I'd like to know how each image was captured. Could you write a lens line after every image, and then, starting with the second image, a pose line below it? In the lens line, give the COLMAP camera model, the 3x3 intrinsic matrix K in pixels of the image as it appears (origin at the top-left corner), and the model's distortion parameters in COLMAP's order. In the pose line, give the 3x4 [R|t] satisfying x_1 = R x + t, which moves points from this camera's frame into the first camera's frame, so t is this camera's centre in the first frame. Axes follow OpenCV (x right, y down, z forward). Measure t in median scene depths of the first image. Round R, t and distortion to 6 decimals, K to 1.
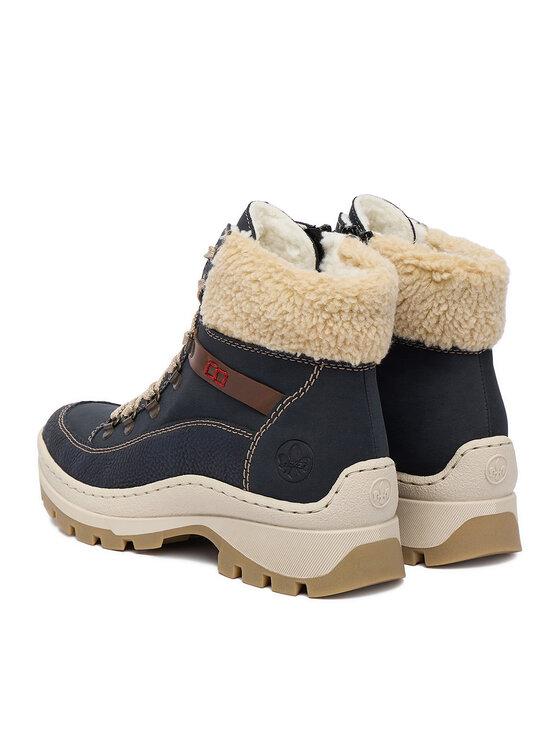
lens RADIAL K [[1473.9, 0, 279.8], [0, 1473.9, 372.7], [0, 0, 1]] dist [0.114420, 0.000000]
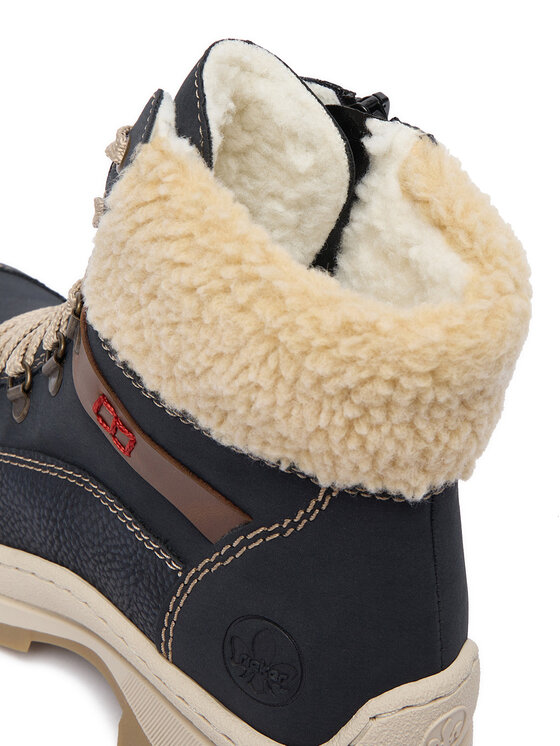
lens RADIAL K [[1447.1, 0, 280.5], [0, 1447.1, 372.9], [0, 0, 1]] dist [-0.065737, 0.000000]
pose [[0.996995, 0.074049, -0.022742, 0.019554], [-0.064569, 0.956613, 0.284116, -0.158588], [0.042793, -0.281794, 0.958520, 0.612643]]
